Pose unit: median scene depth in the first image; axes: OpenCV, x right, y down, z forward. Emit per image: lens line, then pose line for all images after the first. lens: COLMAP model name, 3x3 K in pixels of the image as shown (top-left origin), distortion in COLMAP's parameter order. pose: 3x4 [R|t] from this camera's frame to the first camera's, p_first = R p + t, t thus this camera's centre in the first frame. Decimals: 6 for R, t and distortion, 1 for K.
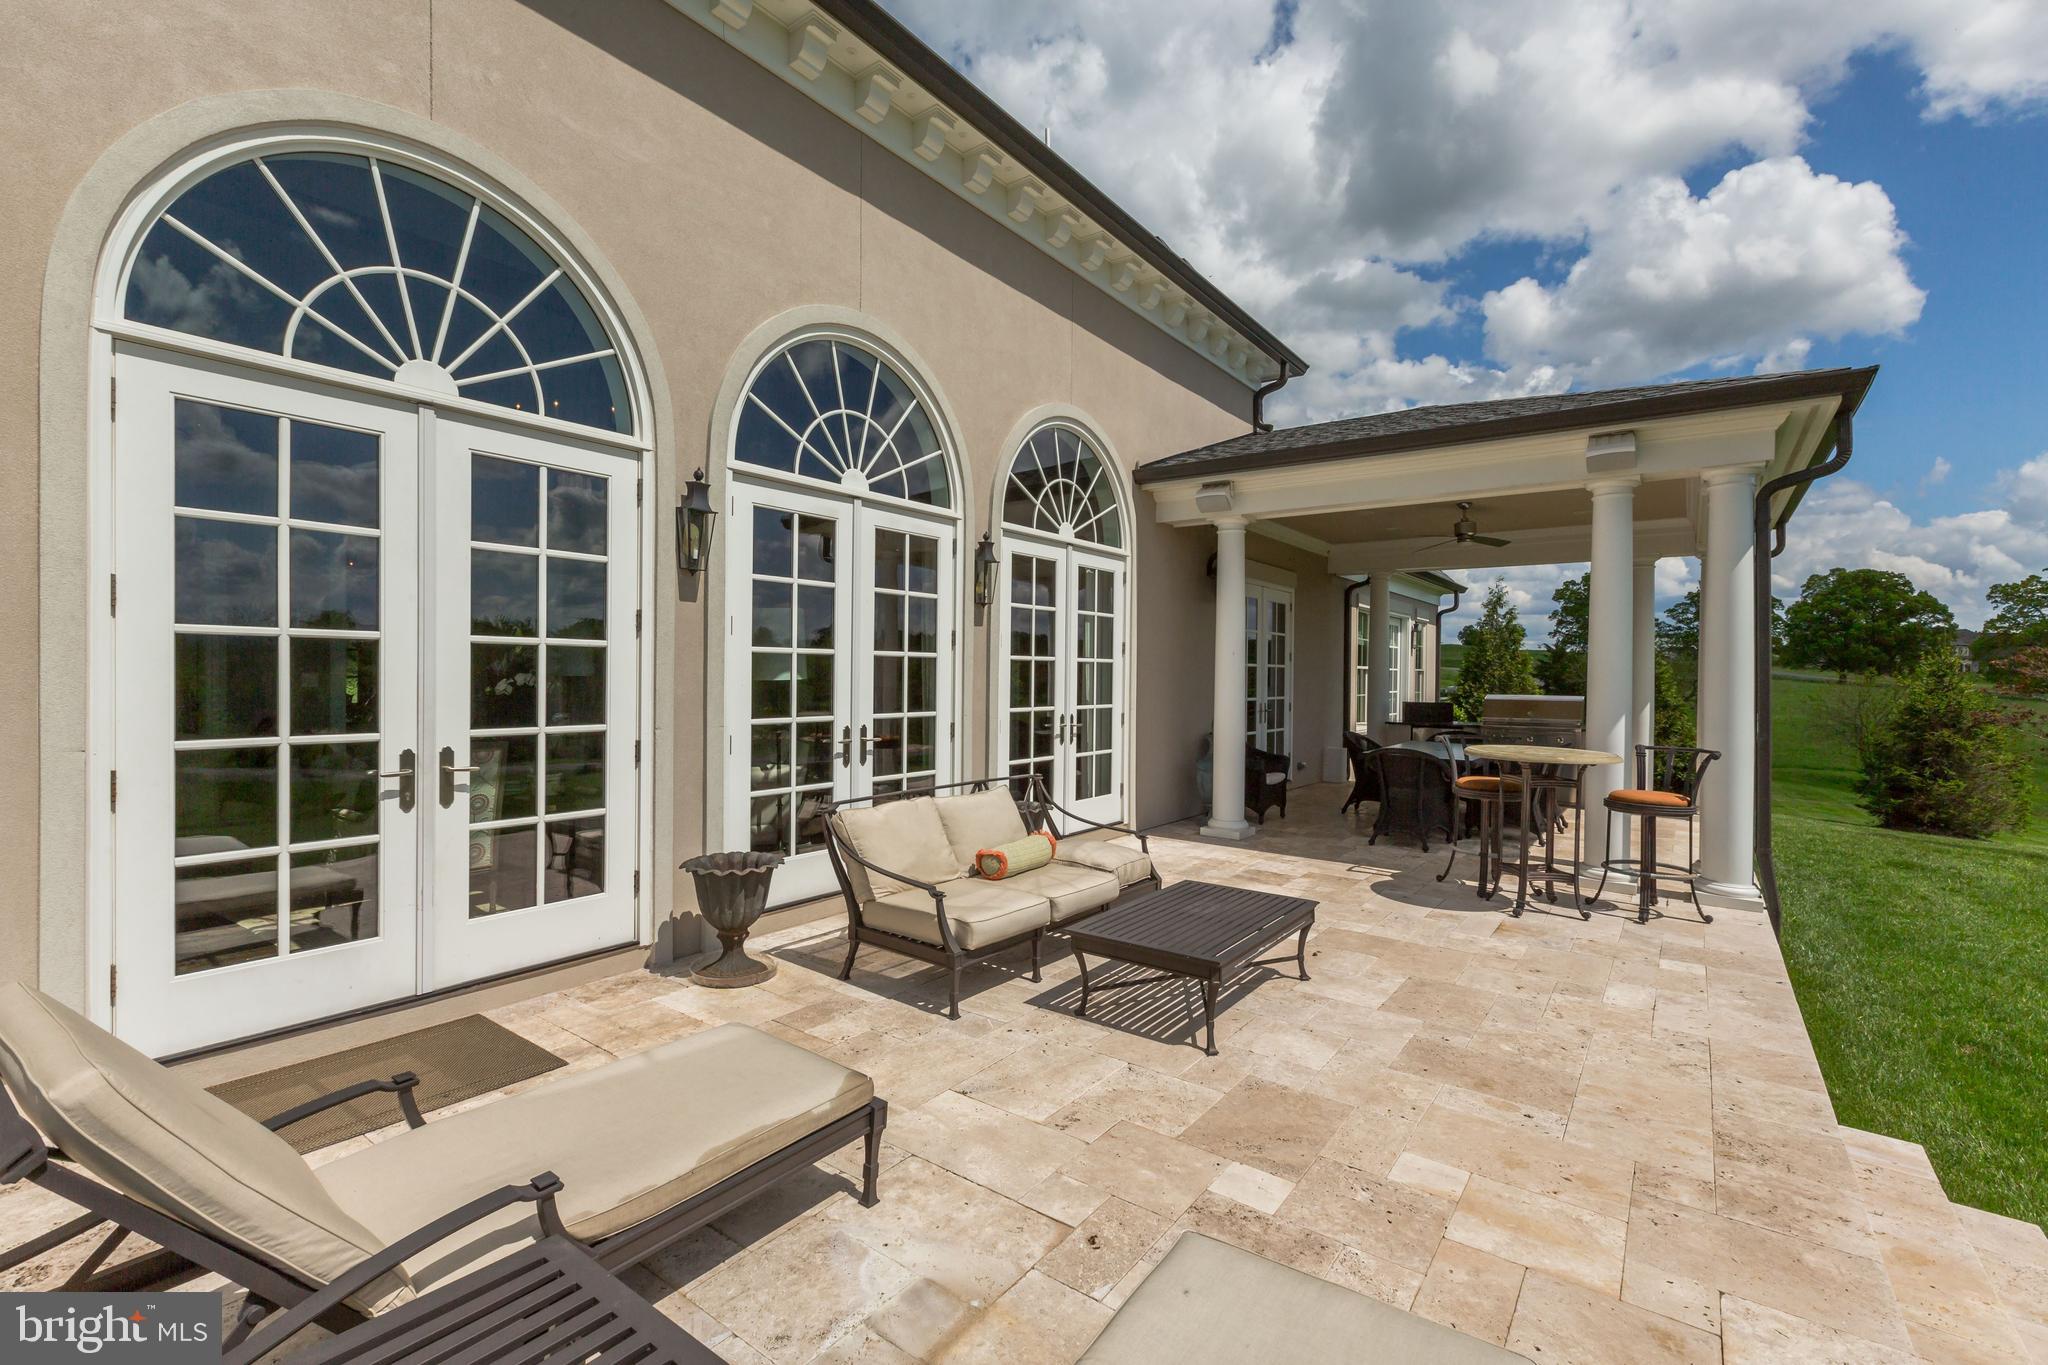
lens RADIAL K [[910.6, 0, 1015.8], [0, 910.6, 675.8], [0, 0, 1]] dist [-0.001466, -0.000089]
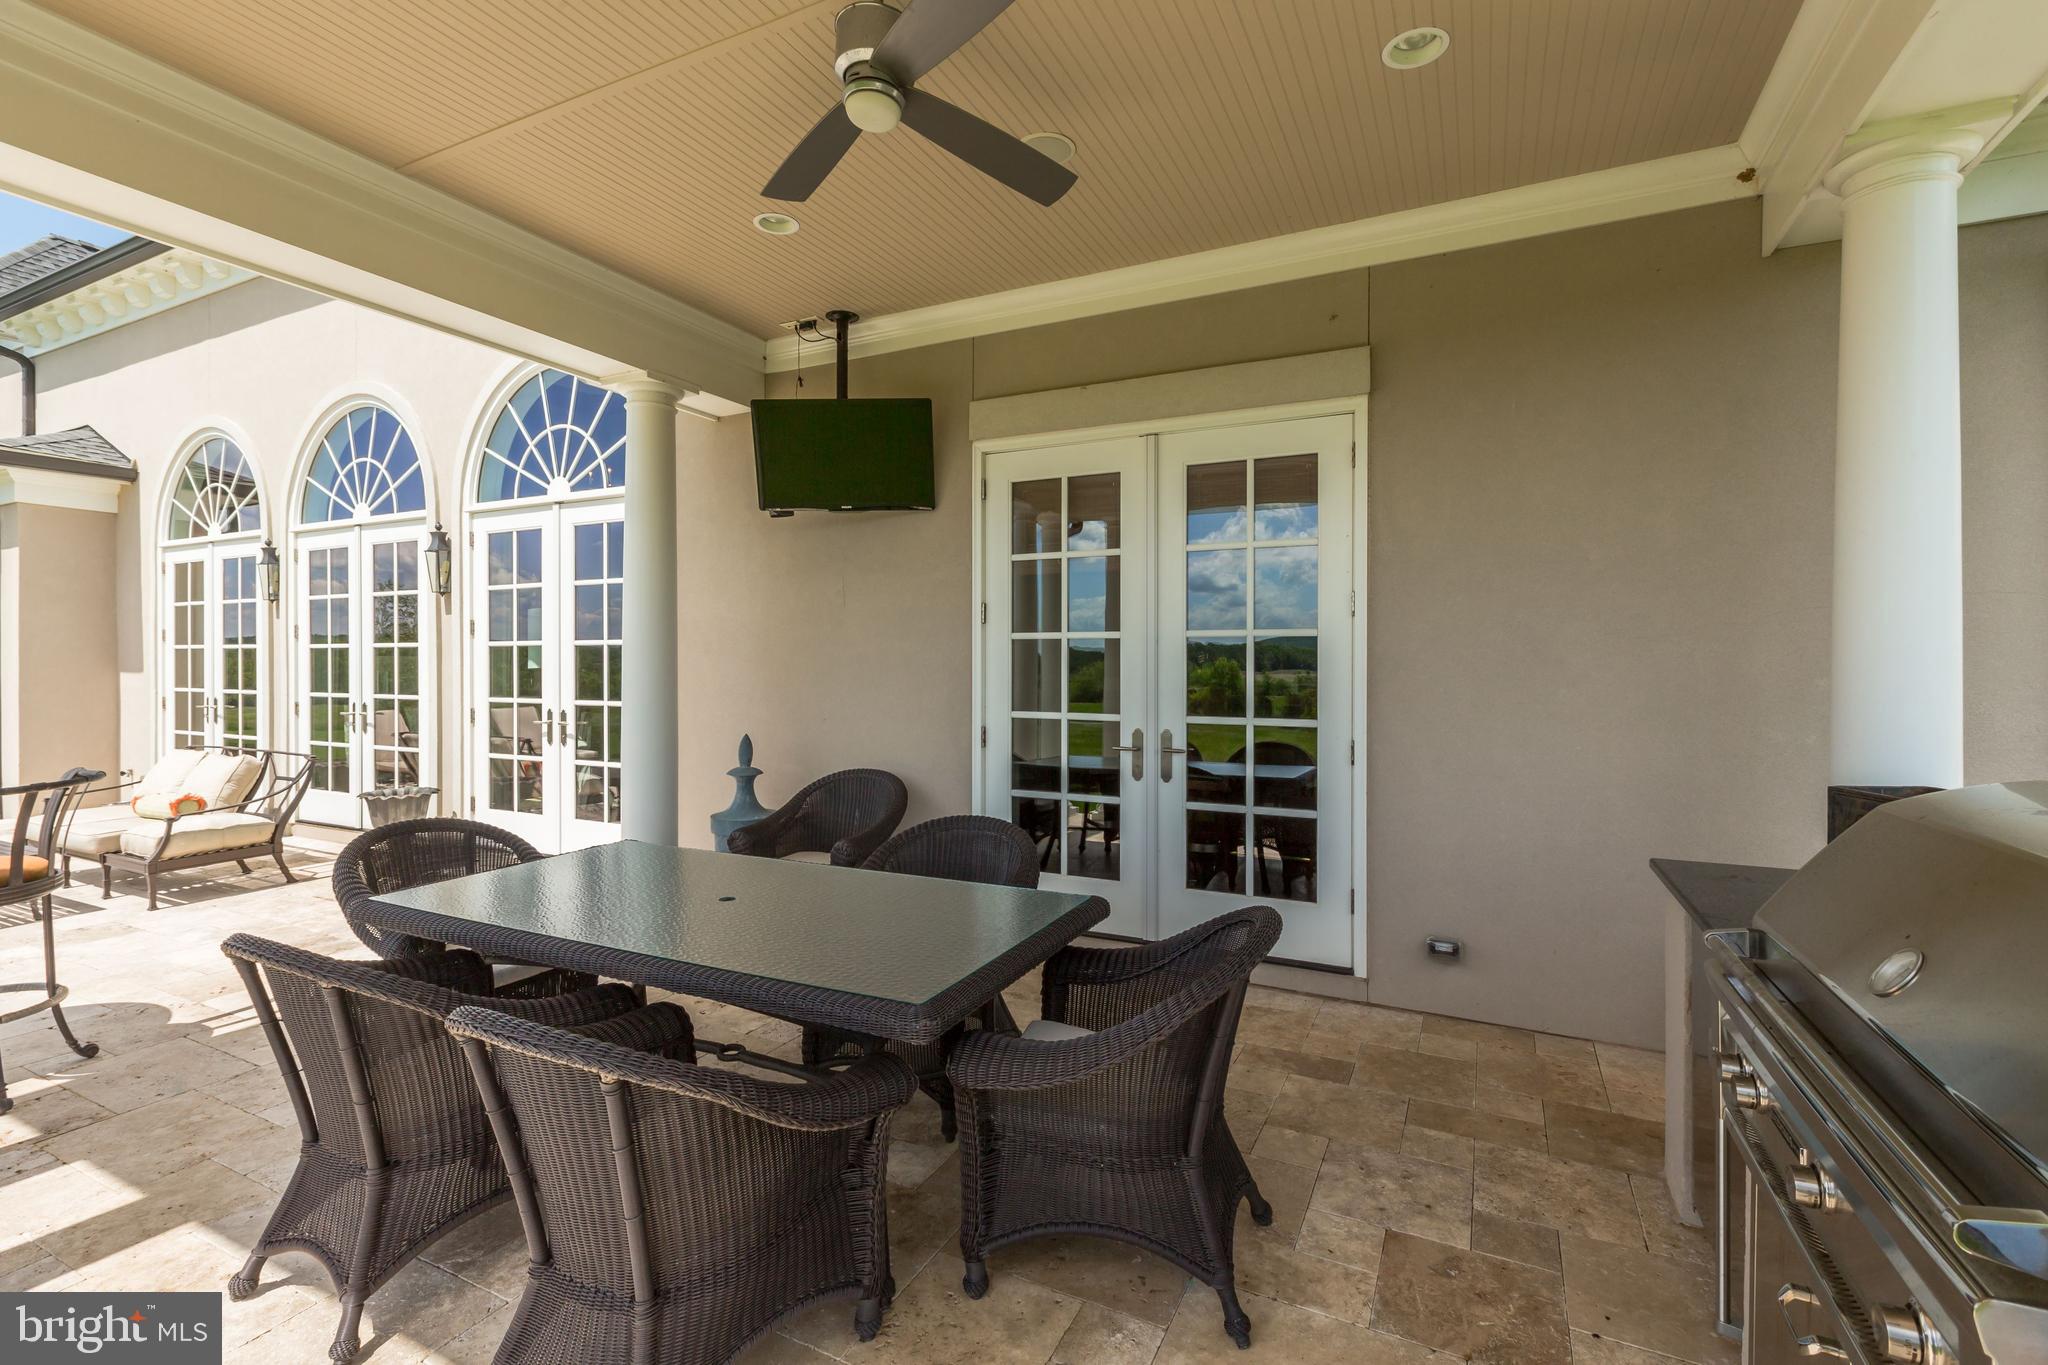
lens RADIAL K [[903.1, 0, 1020.6], [0, 903.1, 667.4], [0, 0, 1]] dist [-0.004379, -0.000732]
pose [[0.180642, -0.001921, -0.983547, 1.139716], [-0.002971, 0.999992, -0.002499, 0.004819], [0.983544, 0.003373, 0.180635, 1.546913]]
